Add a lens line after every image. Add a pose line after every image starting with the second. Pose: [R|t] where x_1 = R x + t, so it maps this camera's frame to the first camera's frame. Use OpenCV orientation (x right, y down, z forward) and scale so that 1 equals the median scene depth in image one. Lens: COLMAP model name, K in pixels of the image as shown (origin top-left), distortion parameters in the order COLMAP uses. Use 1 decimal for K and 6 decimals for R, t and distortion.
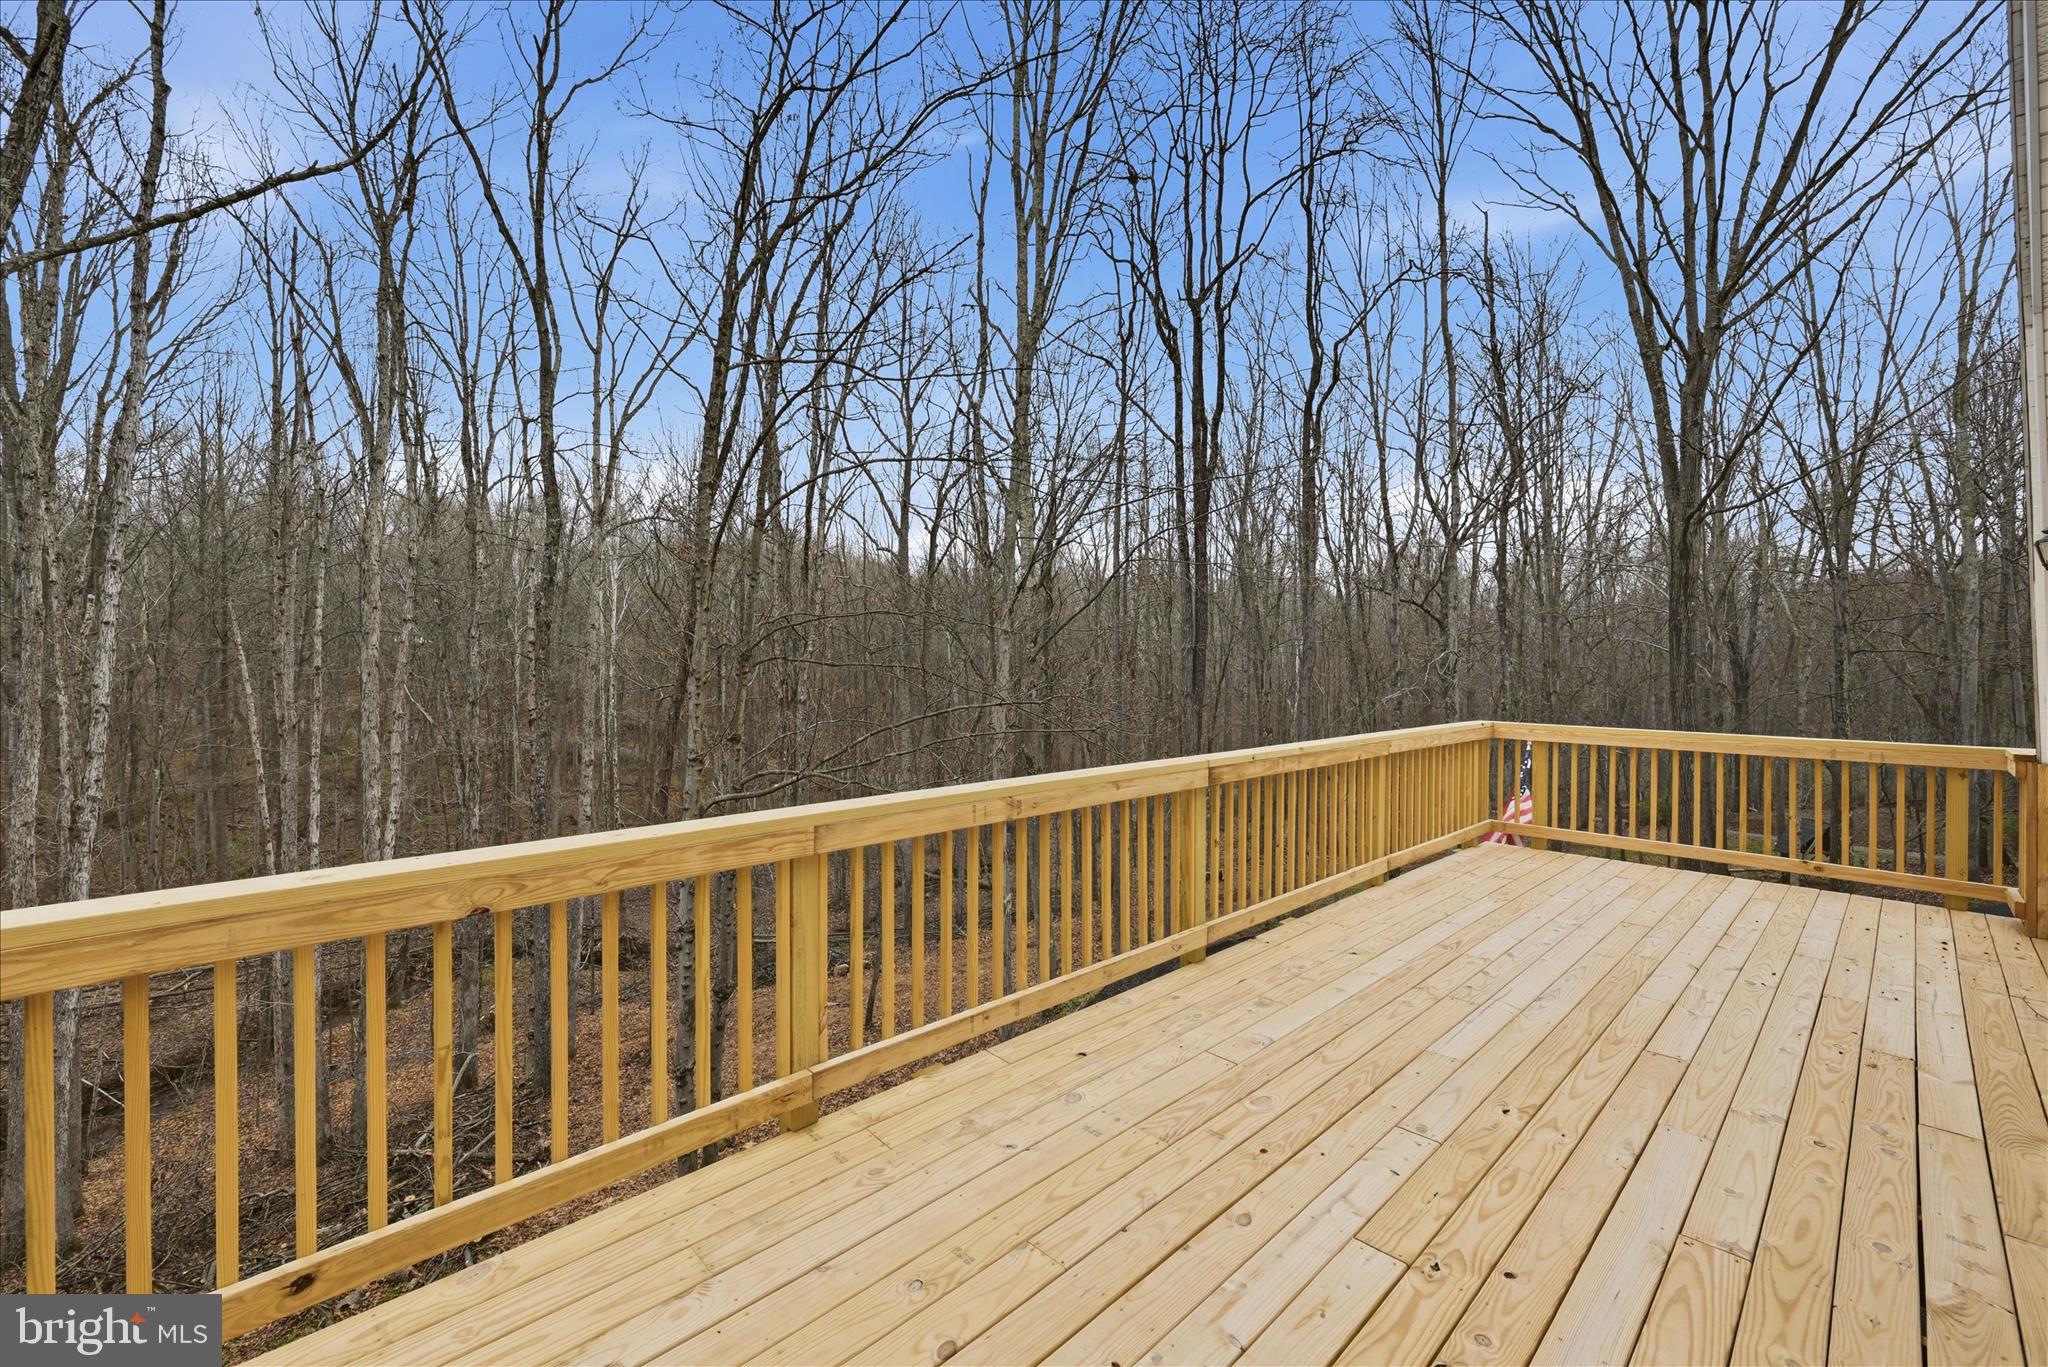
lens RADIAL K [[842.3, 0, 1034.5], [0, 842.3, 682.1], [0, 0, 1]] dist [0.001539, 0.000144]
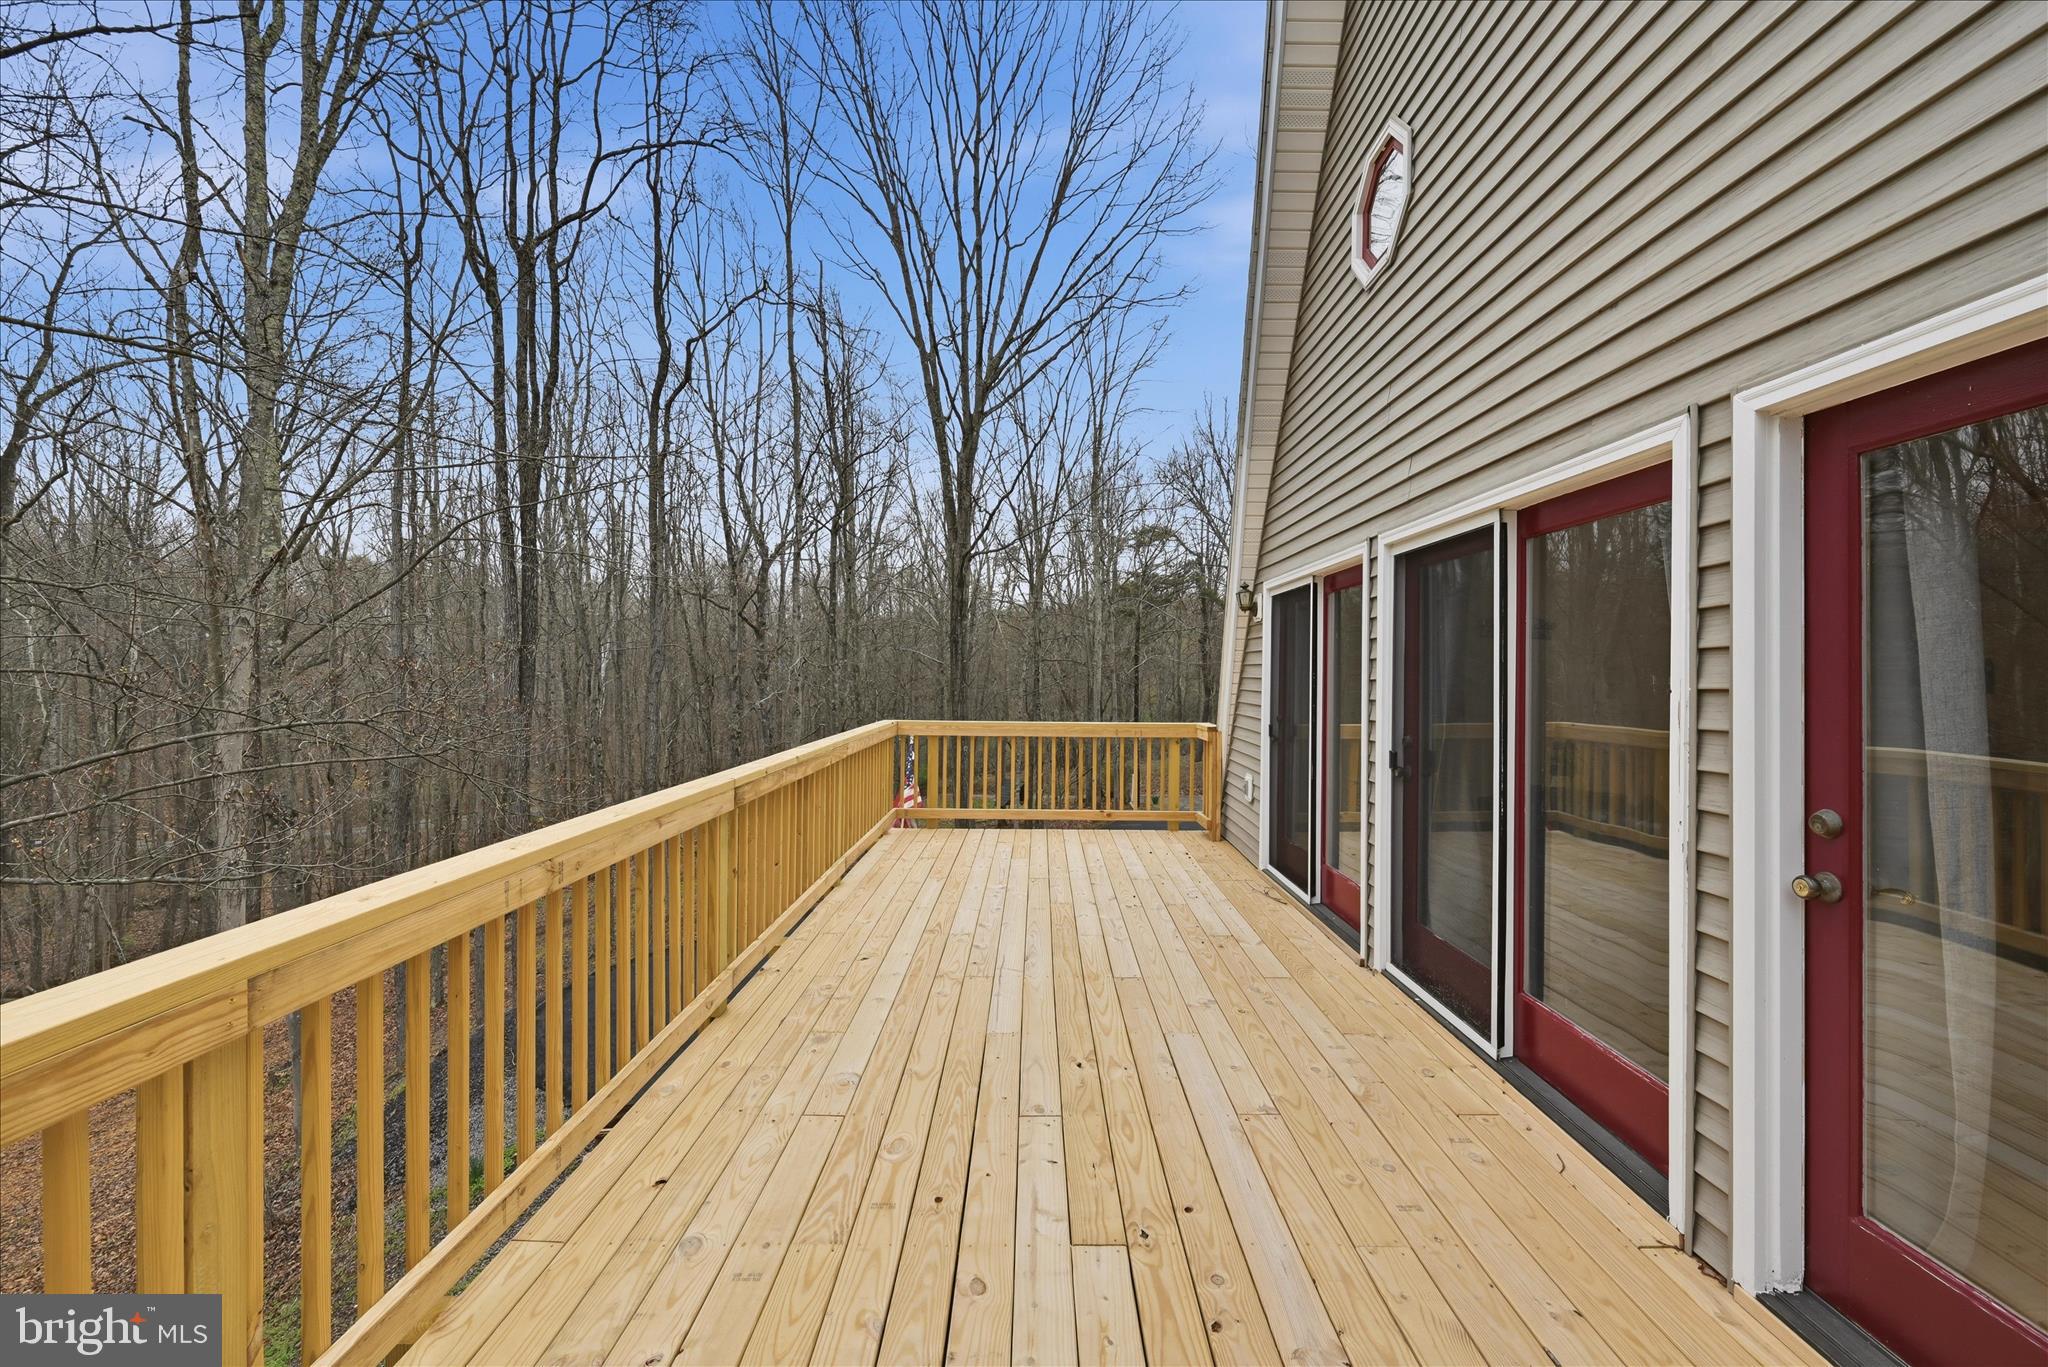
lens RADIAL K [[816.4, 0, 1032.4], [0, 816.4, 690.2], [0, 0, 1]] dist [-0.000322, -0.000725]
pose [[0.699695, -0.017100, 0.714237, -0.129229], [0.013076, 0.999853, 0.011128, -0.003216], [-0.714322, 0.001553, 0.699816, 0.139116]]
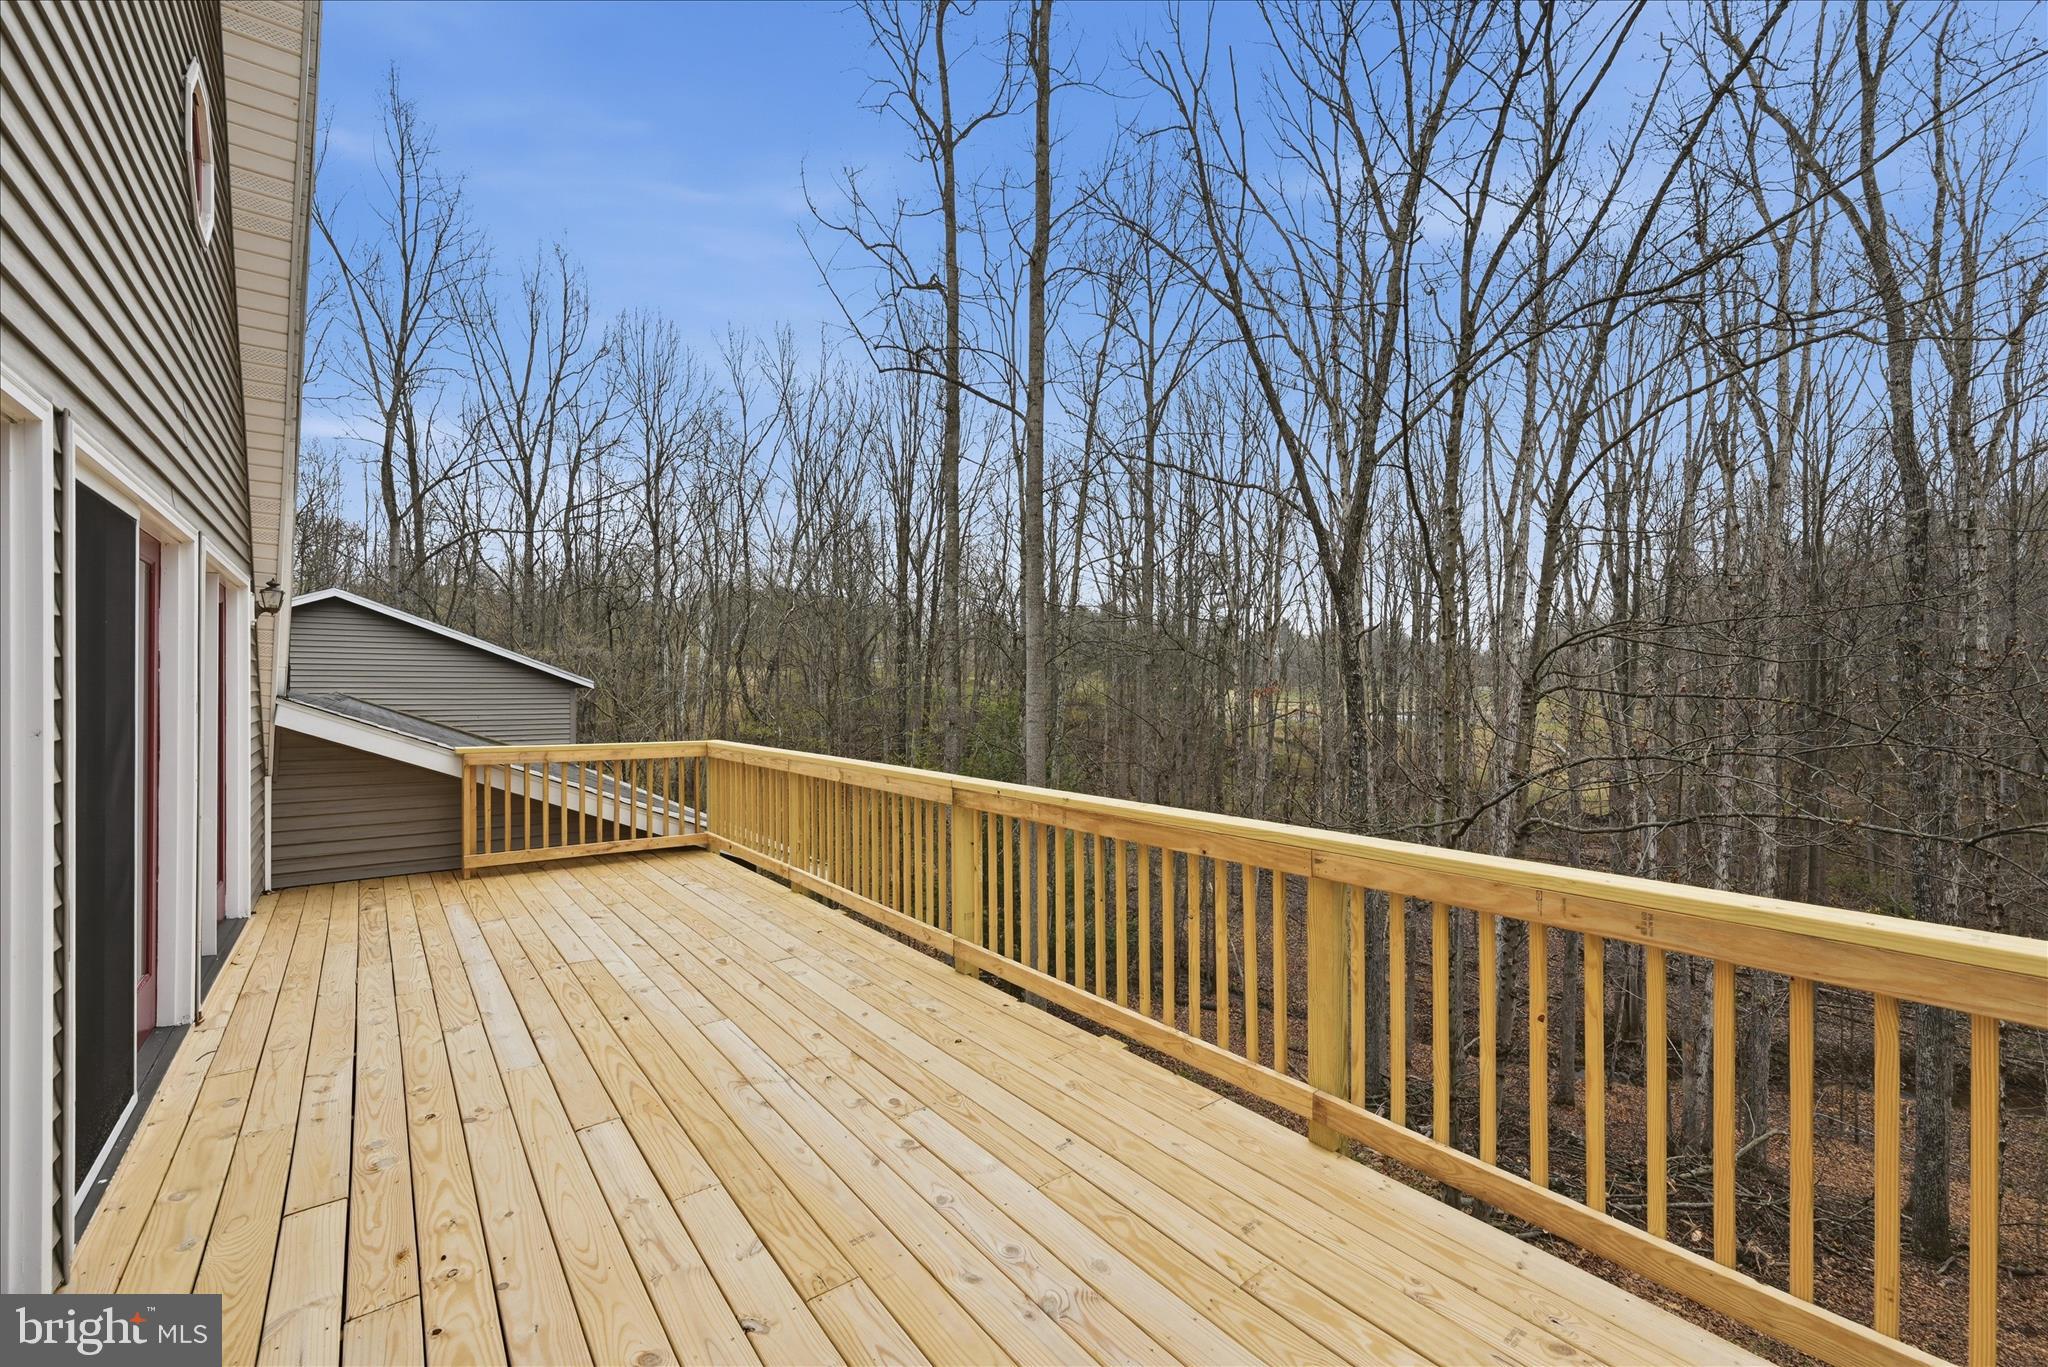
lens RADIAL K [[842.3, 0, 1034.5], [0, 842.3, 682.1], [0, 0, 1]] dist [0.001539, 0.000144]
pose [[-0.102853, -0.010439, -0.994642, 0.921891], [-0.024370, 0.999671, -0.007971, -0.017704], [0.994398, 0.023419, -0.103074, 0.889735]]
